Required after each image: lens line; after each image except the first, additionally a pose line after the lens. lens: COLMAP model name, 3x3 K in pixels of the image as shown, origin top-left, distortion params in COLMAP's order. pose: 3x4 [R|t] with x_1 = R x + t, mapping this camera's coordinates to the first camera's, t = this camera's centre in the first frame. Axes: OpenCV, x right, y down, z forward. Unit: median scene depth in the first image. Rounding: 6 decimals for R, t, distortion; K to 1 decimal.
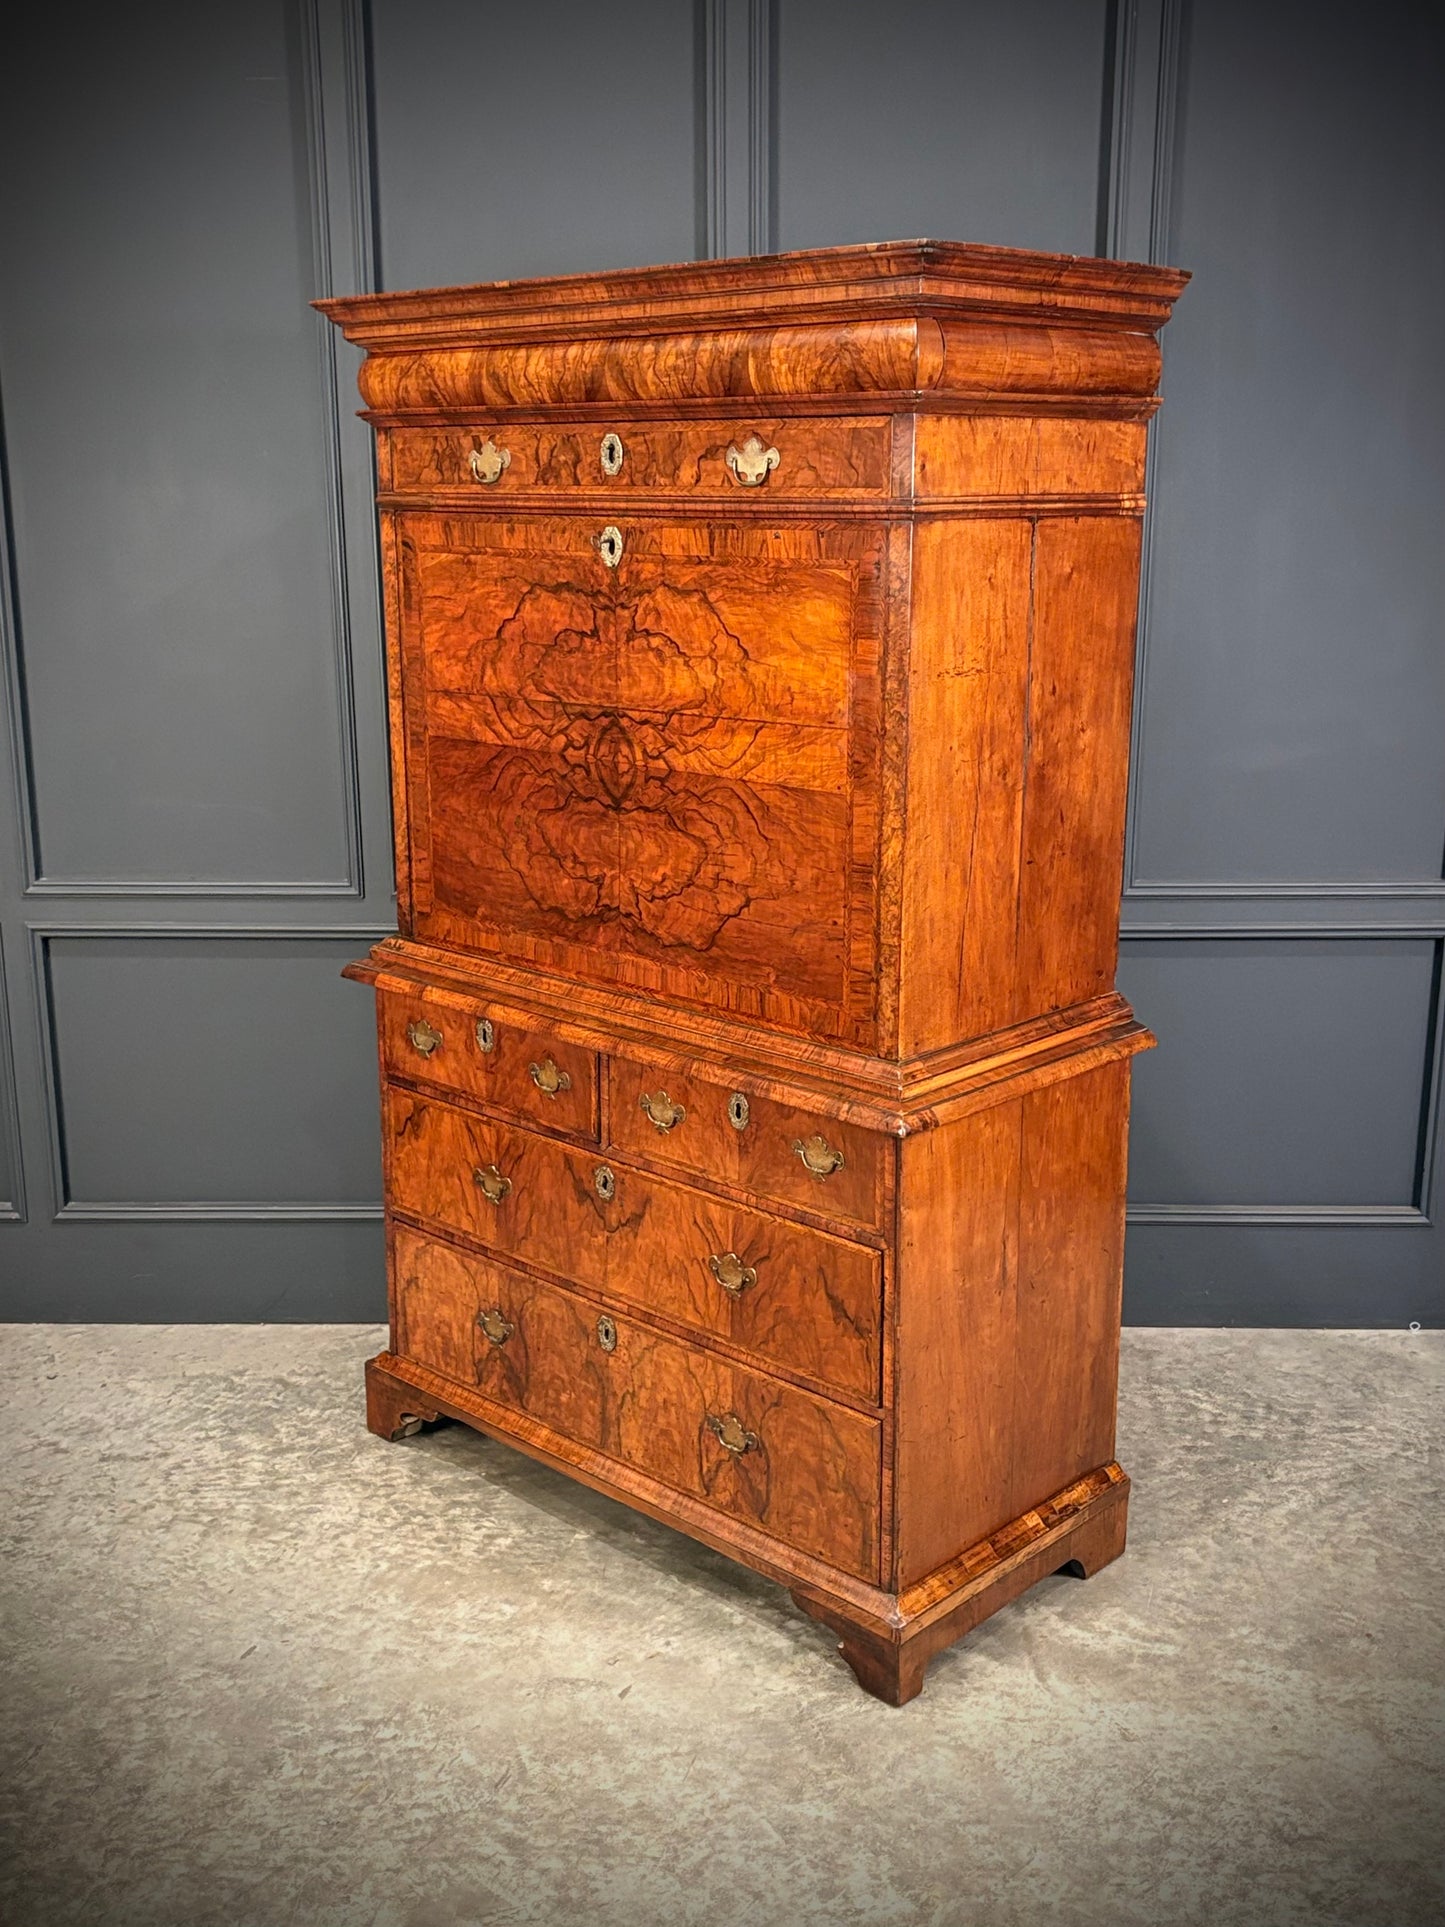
lens RADIAL K [[2026.7, 0, 721.6], [0, 2026.7, 973.6], [0, 0, 1]] dist [0.089945, -0.149027]
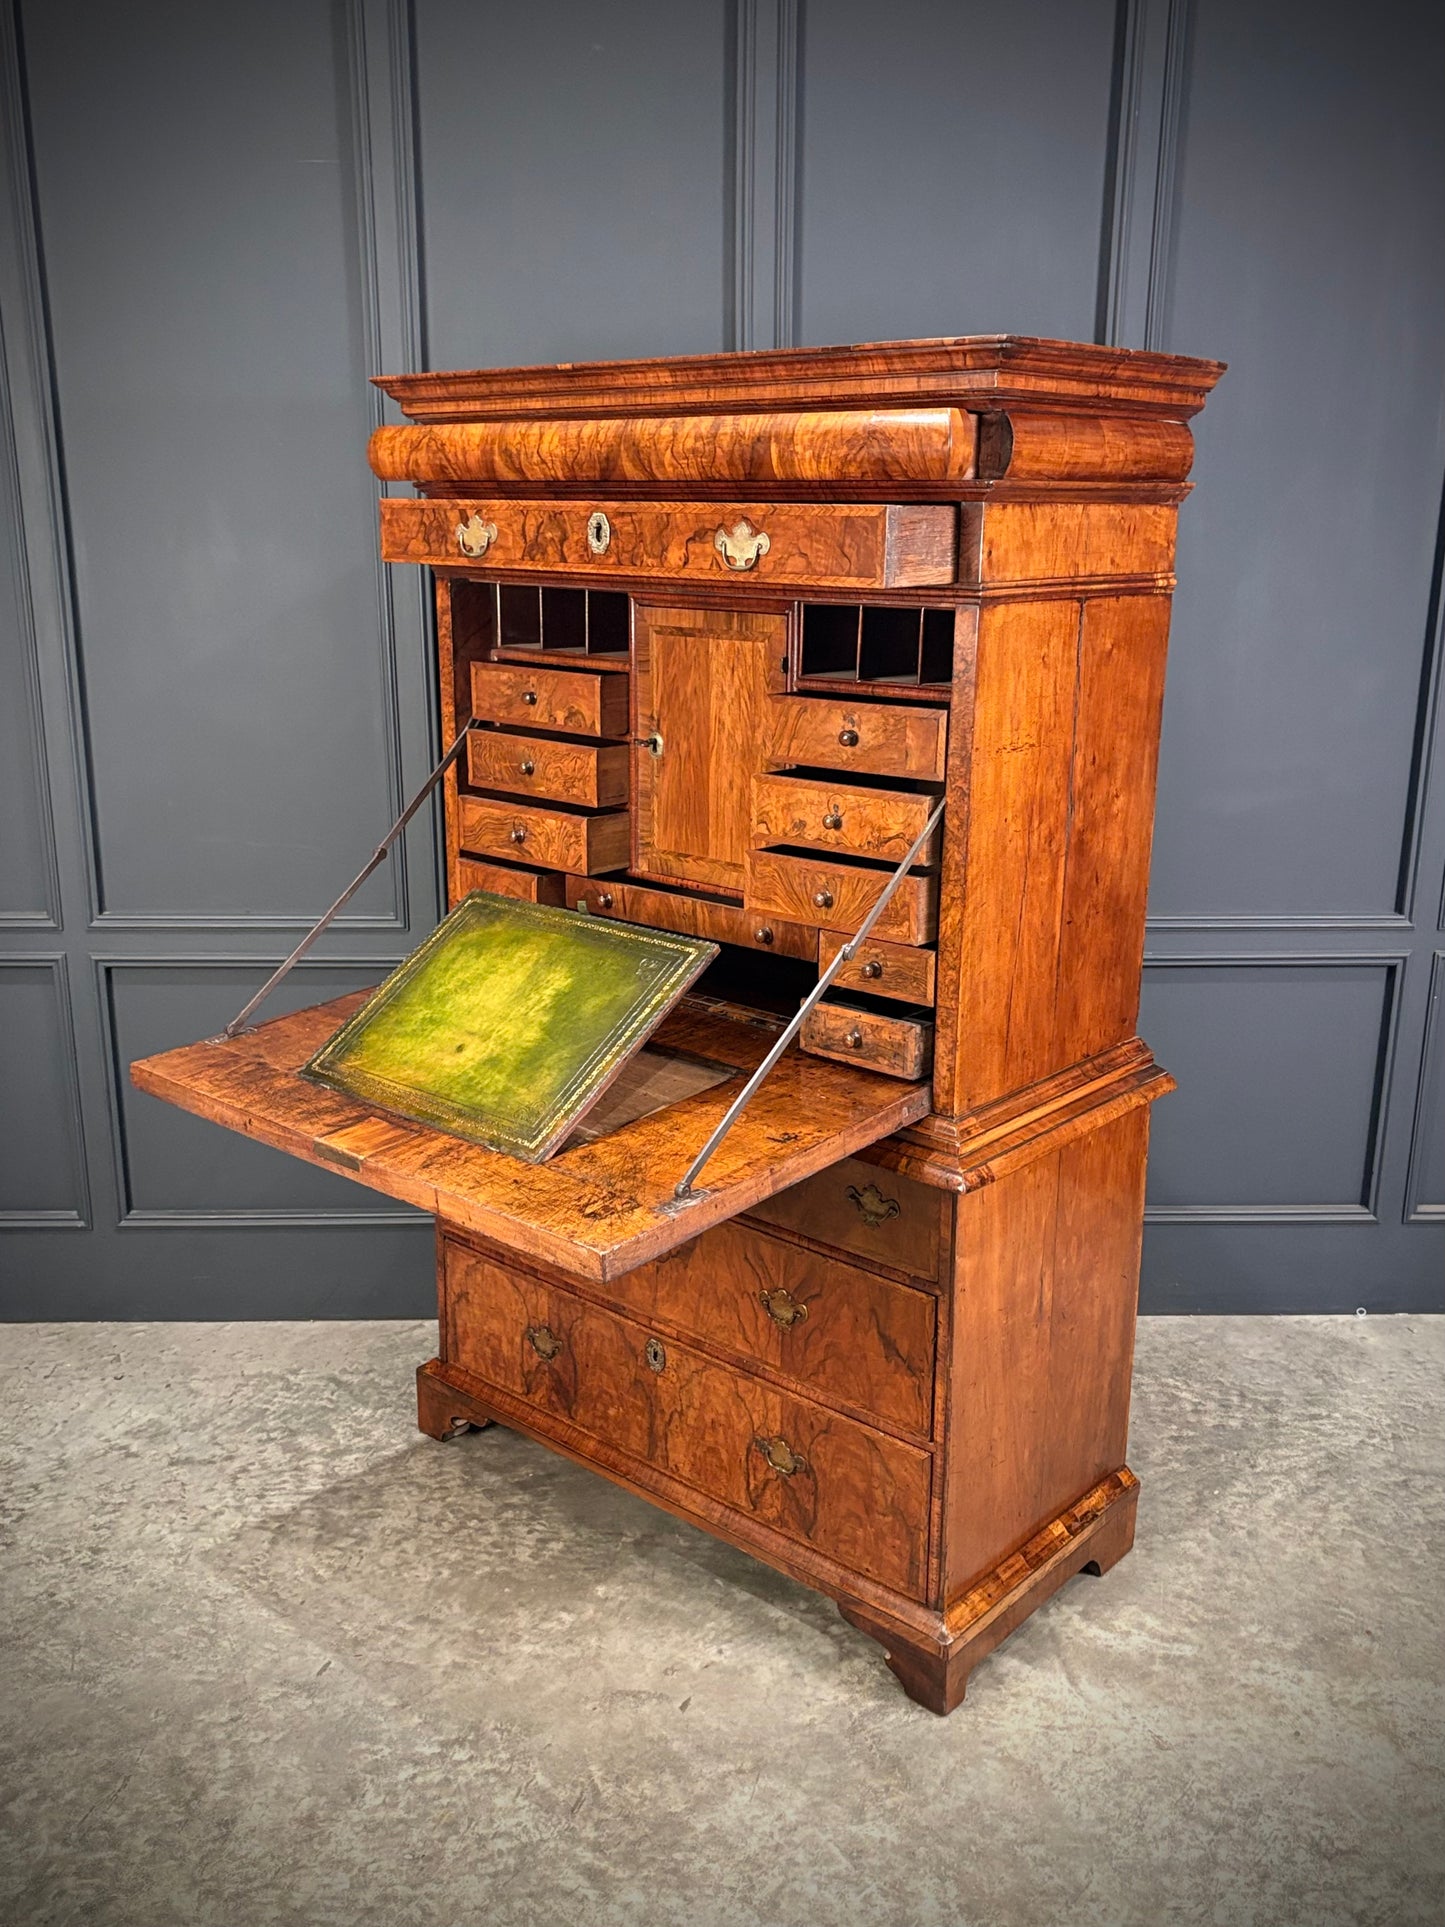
lens RADIAL K [[1727.4, 0, 722.0], [0, 1727.4, 964.4], [0, 0, 1]] dist [0.040497, -0.003332]
pose [[0.999132, -0.002760, 0.041554, -0.063769], [0.001885, 0.999776, 0.021089, -0.050657], [-0.041603, -0.020992, 0.998914, 0.105749]]
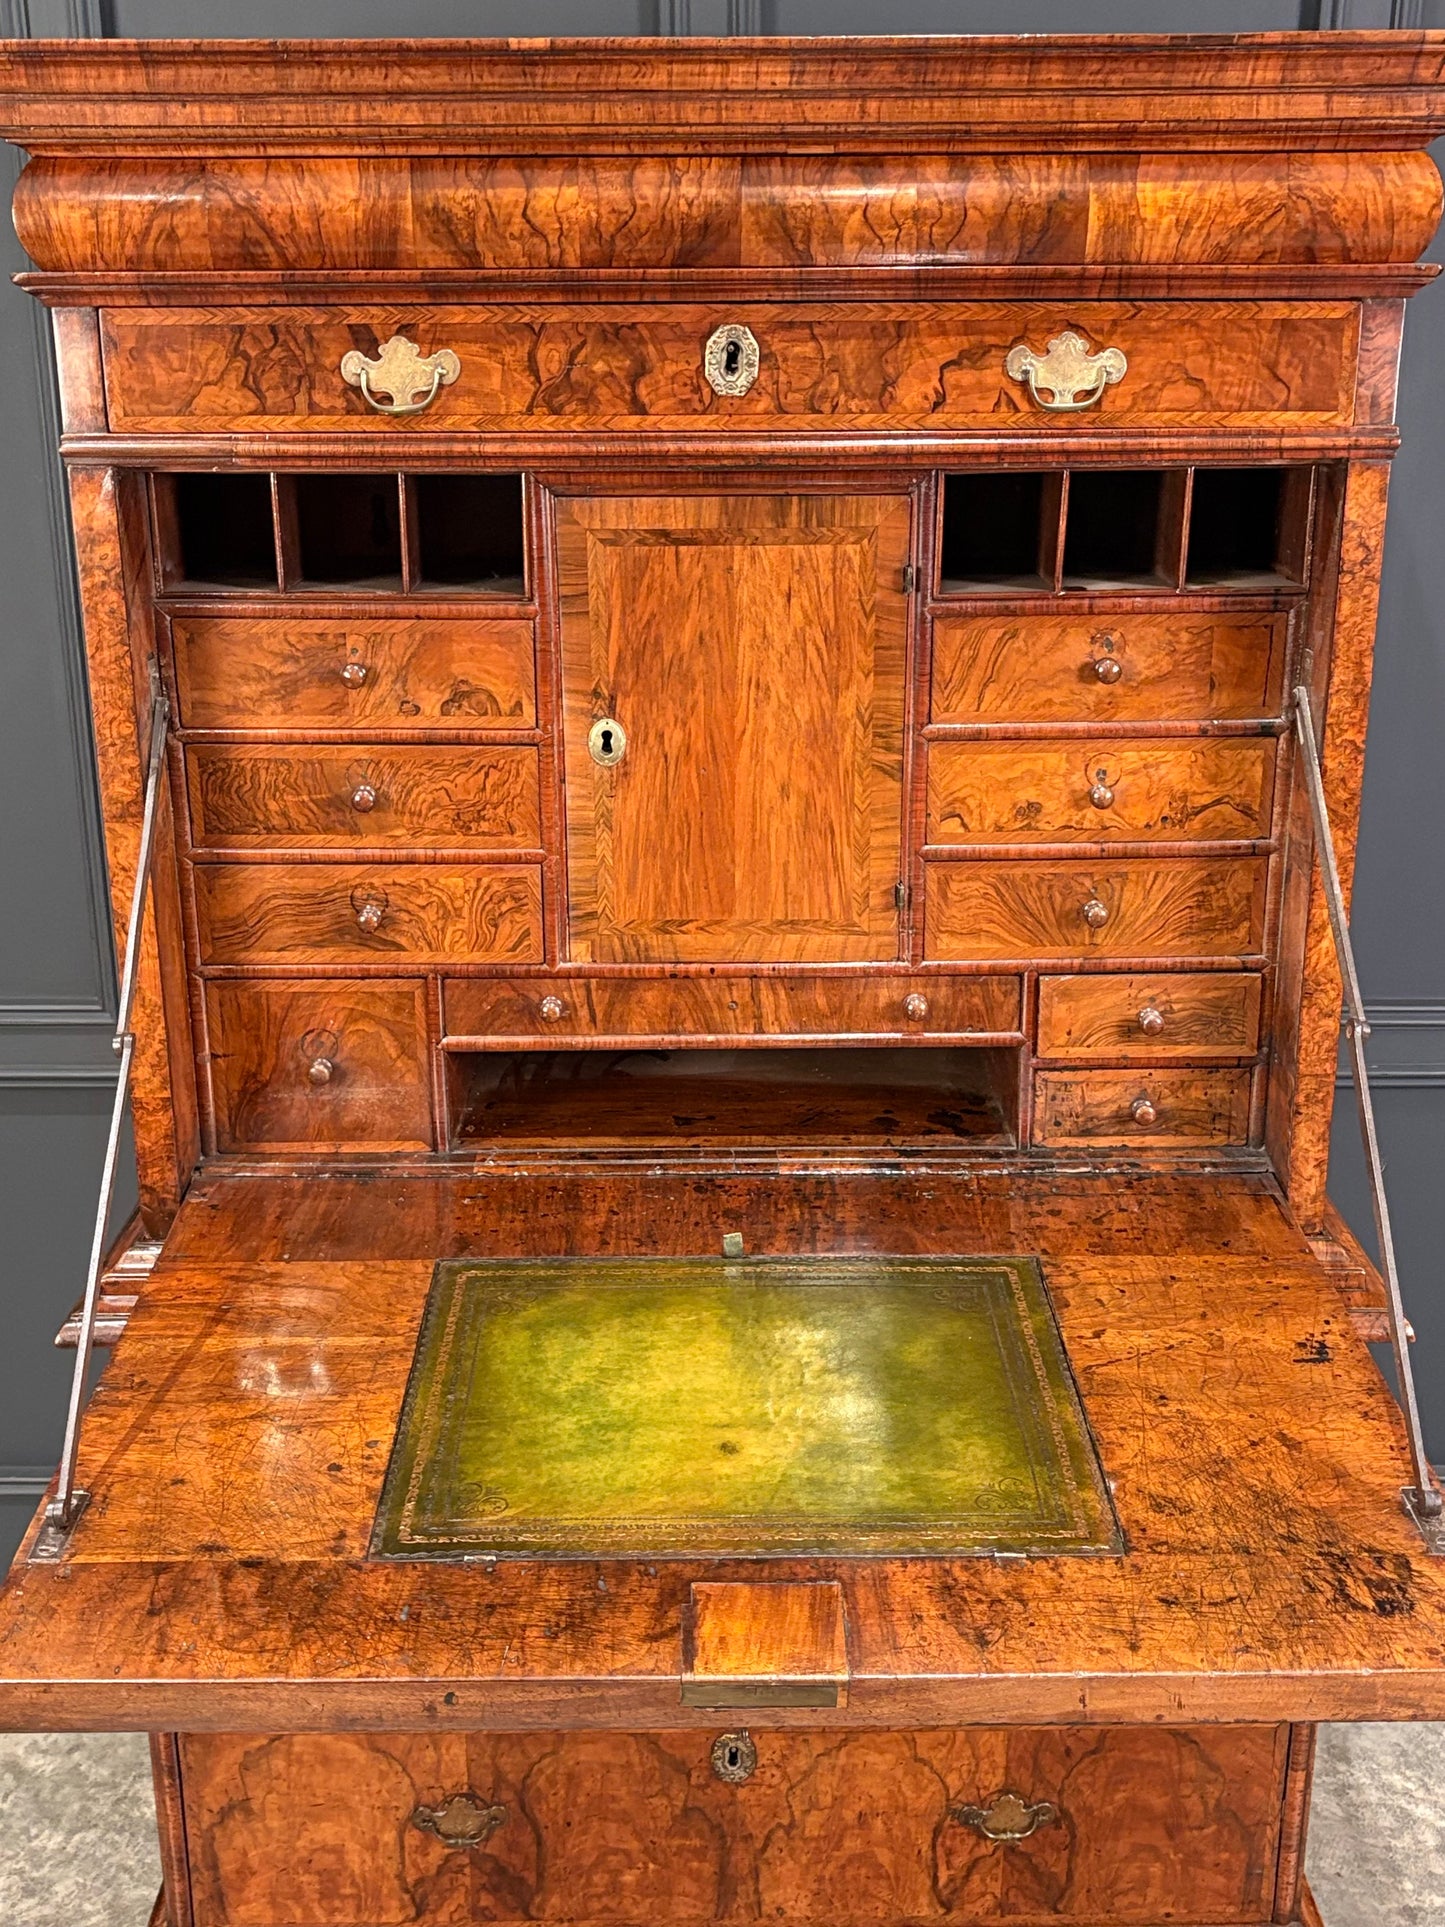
lens RADIAL K [[2056.4, 0, 730.3], [0, 2056.4, 943.7], [0, 0, 1]] dist [0.036906, -0.083428]
pose [[0.710412, -0.210024, 0.671718, -0.472142], [0.172349, 0.977290, 0.123289, -0.162158], [-0.682357, 0.028184, 0.730476, 0.567820]]
